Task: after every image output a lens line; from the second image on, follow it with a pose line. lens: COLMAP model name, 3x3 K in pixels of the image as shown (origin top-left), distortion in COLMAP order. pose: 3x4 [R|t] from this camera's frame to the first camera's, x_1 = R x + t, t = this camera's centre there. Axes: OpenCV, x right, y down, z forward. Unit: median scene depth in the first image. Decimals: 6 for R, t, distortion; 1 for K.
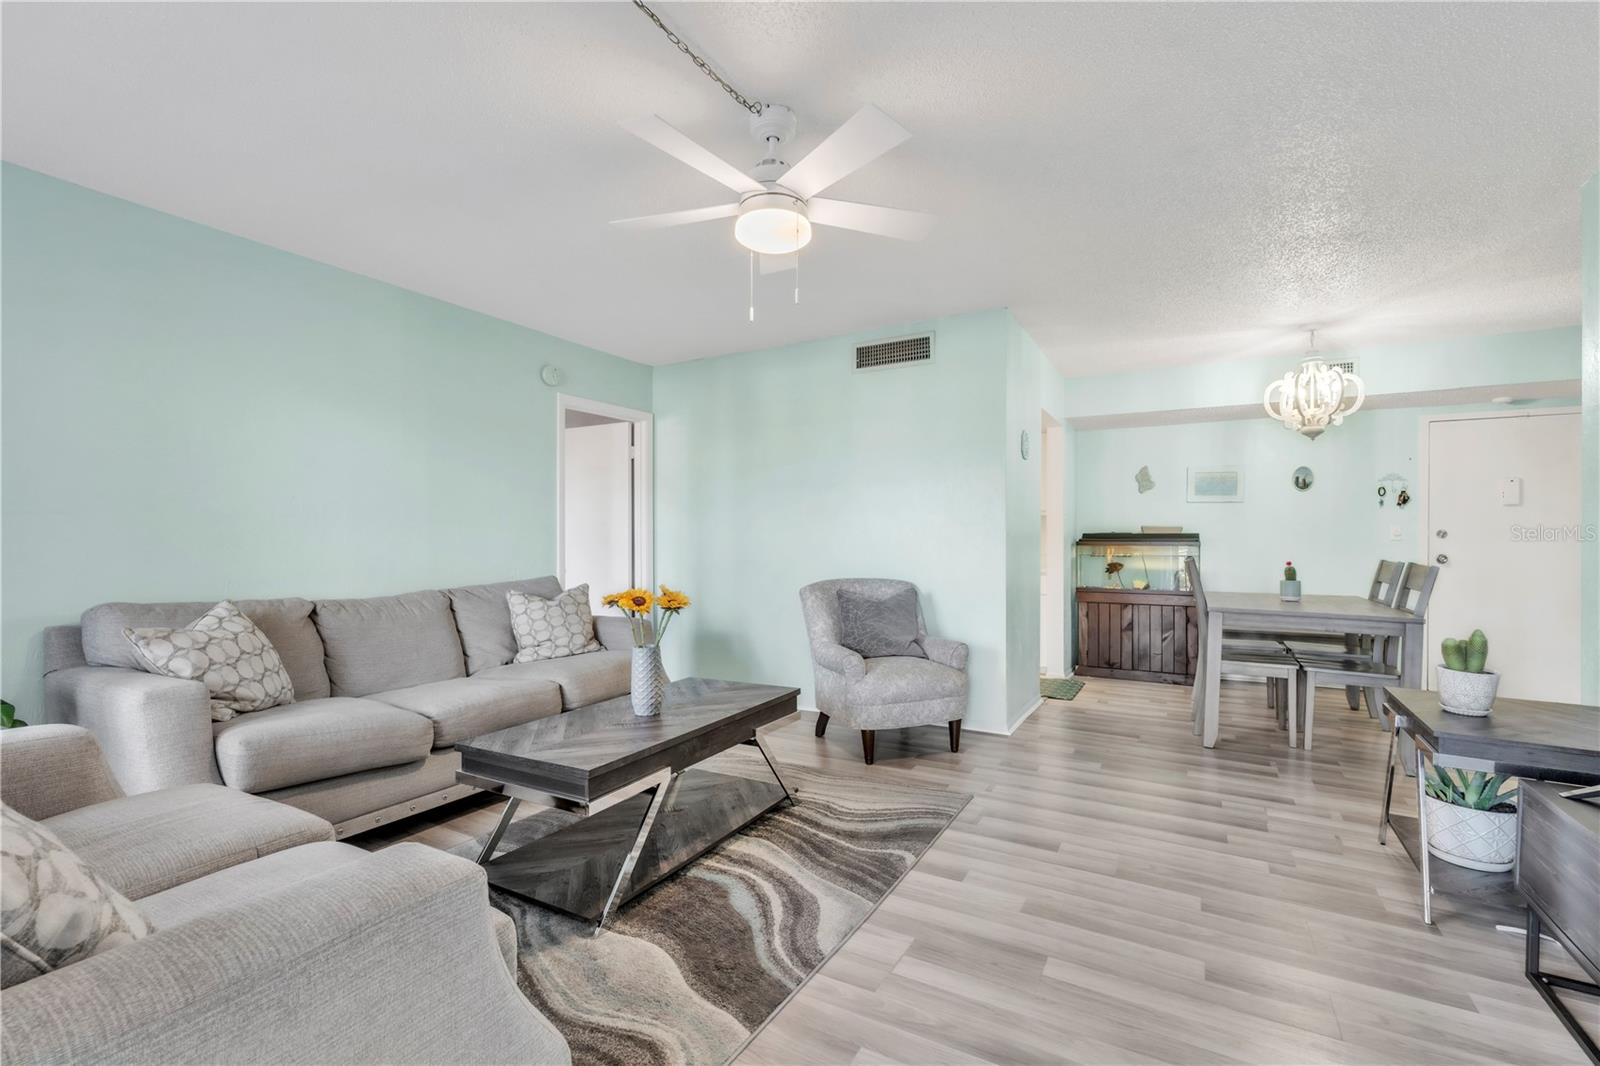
lens RADIAL K [[708.1, 0, 806.9], [0, 708.1, 534.0], [0, 0, 1]] dist [-0.007871, -0.000004]
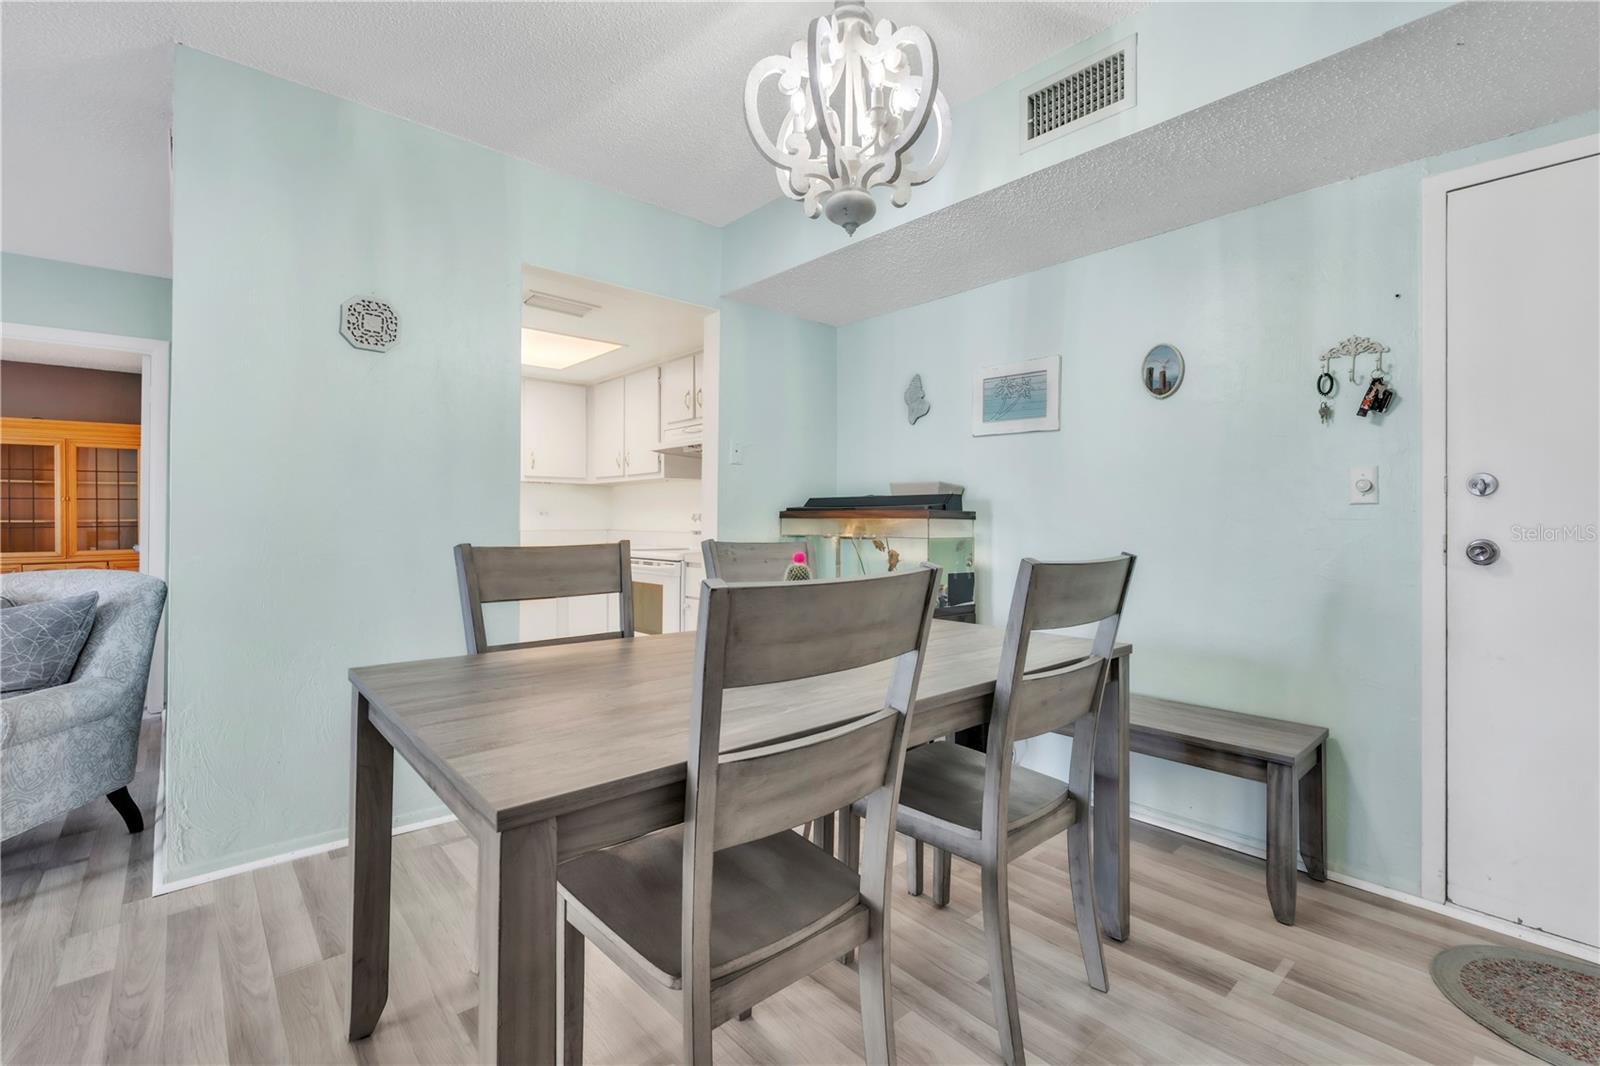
lens RADIAL K [[708.1, 0, 799.5], [0, 708.1, 522.0], [0, 0, 1]] dist [-0.007871, -0.000004]
pose [[0.953780, 0.006464, -0.300438, 0.646729], [-0.005434, 0.999976, 0.004264, 0.019746], [0.300458, -0.002435, 0.953792, 0.515237]]
